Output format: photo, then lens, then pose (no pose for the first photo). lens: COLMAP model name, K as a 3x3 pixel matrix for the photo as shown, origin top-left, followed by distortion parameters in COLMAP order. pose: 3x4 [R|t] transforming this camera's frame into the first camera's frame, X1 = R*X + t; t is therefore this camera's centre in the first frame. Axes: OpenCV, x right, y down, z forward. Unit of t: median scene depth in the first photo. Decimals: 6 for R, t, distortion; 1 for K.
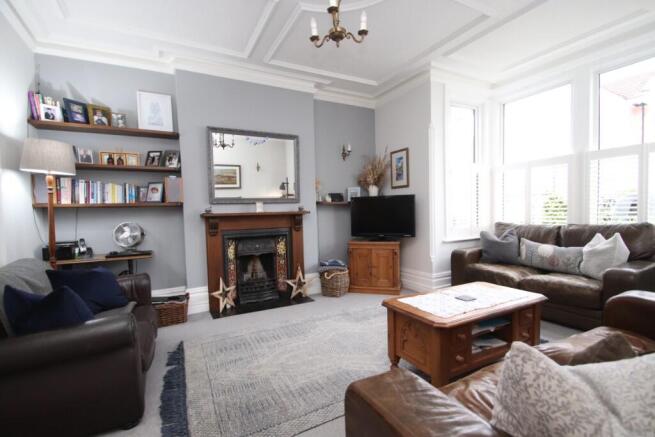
lens RADIAL K [[306.5, 0, 328.9], [0, 306.5, 223.9], [0, 0, 1]] dist [0.003064, -0.003505]
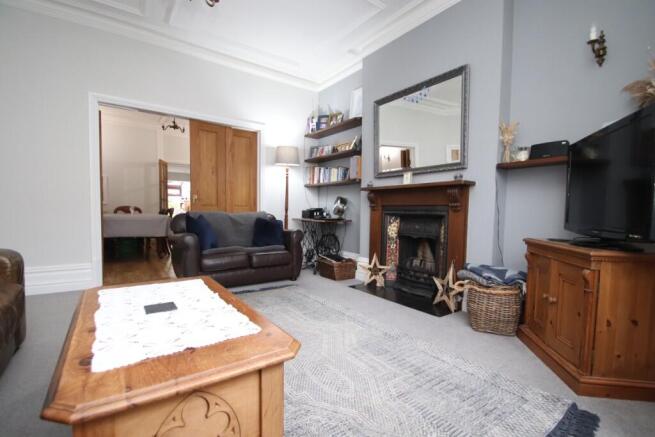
lens RADIAL K [[306.5, 0, 326.3], [0, 306.5, 222.7], [0, 0, 1]] dist [0.003064, -0.003505]
pose [[0.123960, 0.071333, -0.989720, 0.542579], [-0.060535, 0.996099, 0.064211, 0.022623], [0.990439, 0.051954, 0.127795, 0.650655]]
